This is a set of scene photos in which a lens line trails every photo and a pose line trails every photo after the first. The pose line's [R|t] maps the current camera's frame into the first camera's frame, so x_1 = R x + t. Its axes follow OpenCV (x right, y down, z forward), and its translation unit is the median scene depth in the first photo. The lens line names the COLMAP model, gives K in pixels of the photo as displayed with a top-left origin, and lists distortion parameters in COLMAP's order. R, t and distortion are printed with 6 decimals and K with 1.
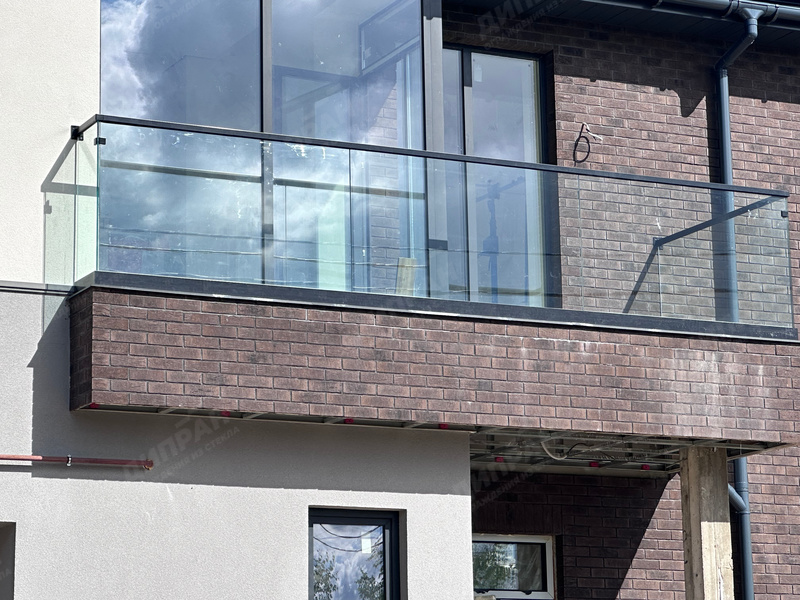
lens RADIAL K [[2442.4, 0, 399.7], [0, 2442.4, 299.1], [0, 0, 1]] dist [-0.089862, 0.000000]
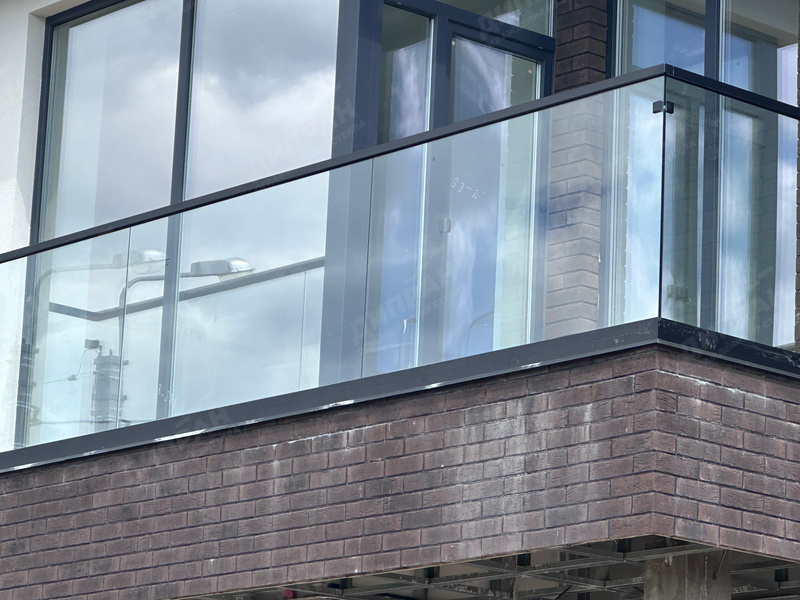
lens RADIAL K [[3365.6, 0, 399.5], [0, 3365.6, 299.2], [0, 0, 1]] dist [-0.212479, 0.000000]
pose [[0.245736, -0.198429, -0.948810, 0.877715], [0.144106, 0.975425, -0.166673, 0.126621], [0.958565, -0.095772, 0.268292, 0.781640]]
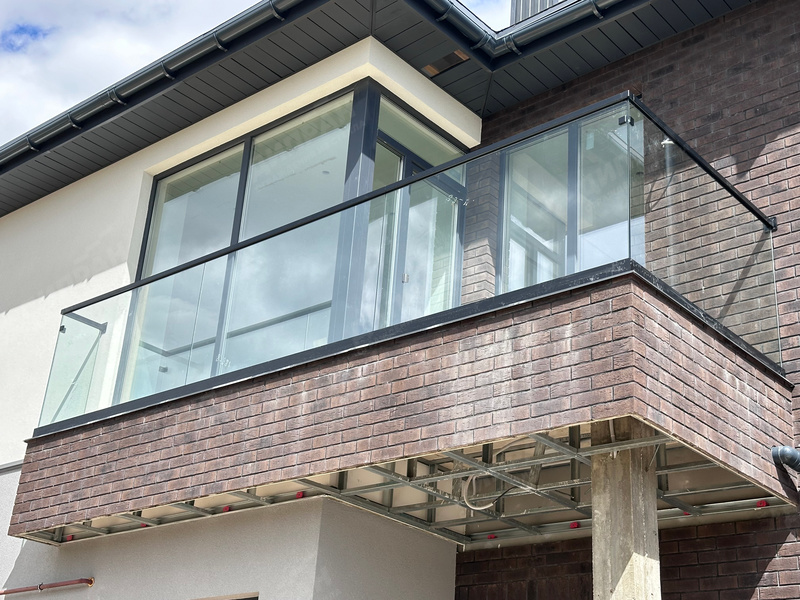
lens RADIAL K [[1178.7, 0, 401.4], [0, 1178.7, 301.6], [0, 0, 1]] dist [0.139950, 0.000000]
pose [[0.384110, -0.345772, -0.856097, 0.444040], [0.108439, 0.937704, -0.330079, 0.134840], [0.916897, 0.033952, 0.397677, 0.837047]]
